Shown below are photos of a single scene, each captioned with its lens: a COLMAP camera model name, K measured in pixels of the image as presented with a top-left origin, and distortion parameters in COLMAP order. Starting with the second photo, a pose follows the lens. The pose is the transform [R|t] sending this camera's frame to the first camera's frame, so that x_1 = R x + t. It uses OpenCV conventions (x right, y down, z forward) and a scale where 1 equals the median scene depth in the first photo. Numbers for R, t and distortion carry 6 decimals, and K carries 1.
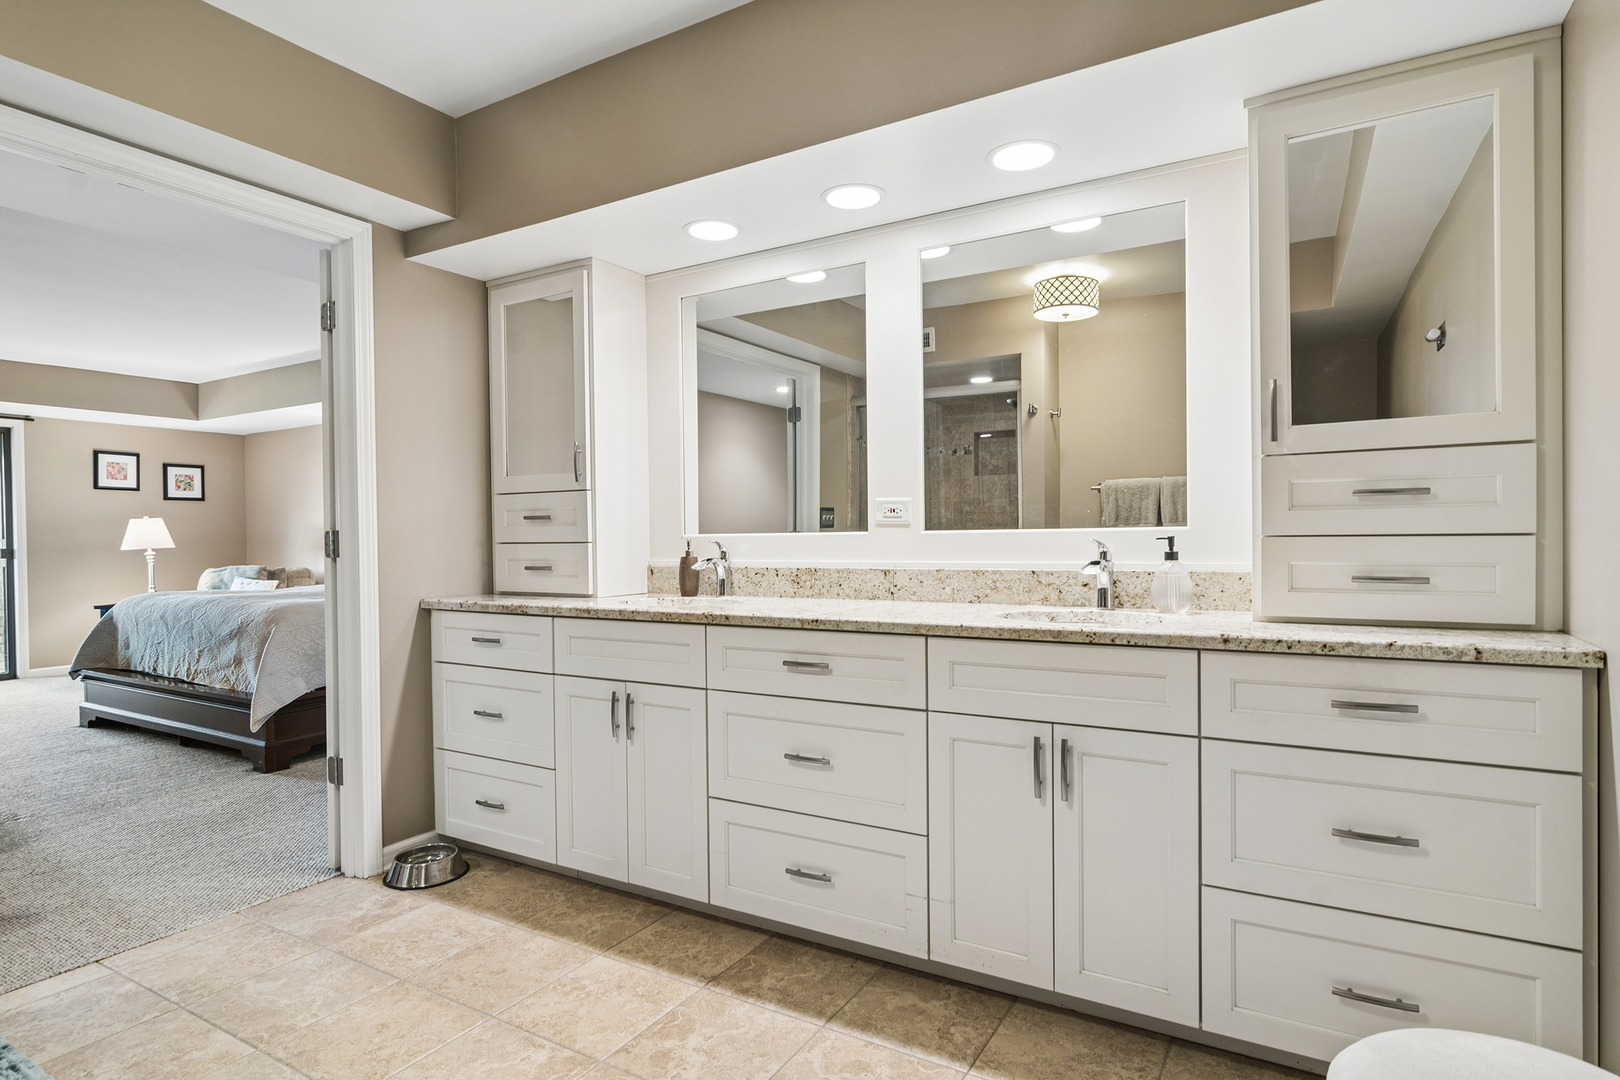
lens RADIAL K [[884.4, 0, 820.7], [0, 884.4, 540.3], [0, 0, 1]] dist [0.000664, 0.003637]
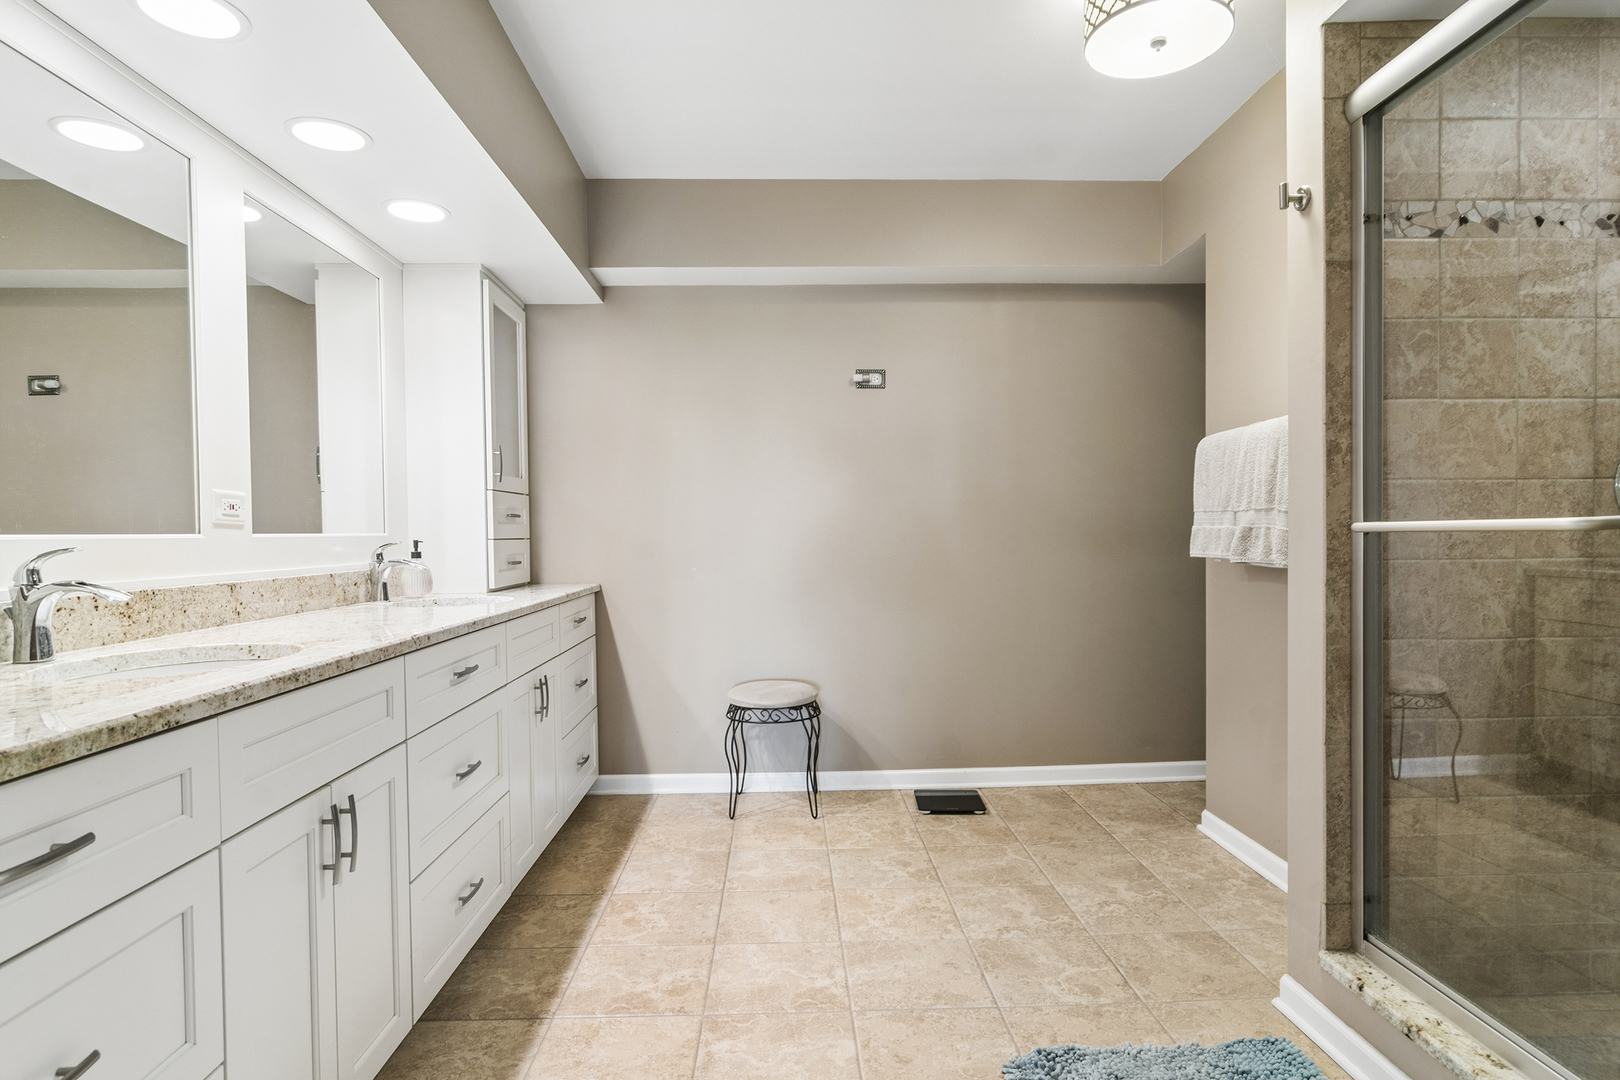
lens RADIAL K [[884.4, 0, 802.4], [0, 884.4, 534.9], [0, 0, 1]] dist [0.000664, 0.003637]
pose [[-0.537914, 0.016896, 0.842830, -0.861834], [0.023385, 0.999713, -0.005116, 0.006616], [-0.842675, 0.016958, -0.538155, 1.025401]]
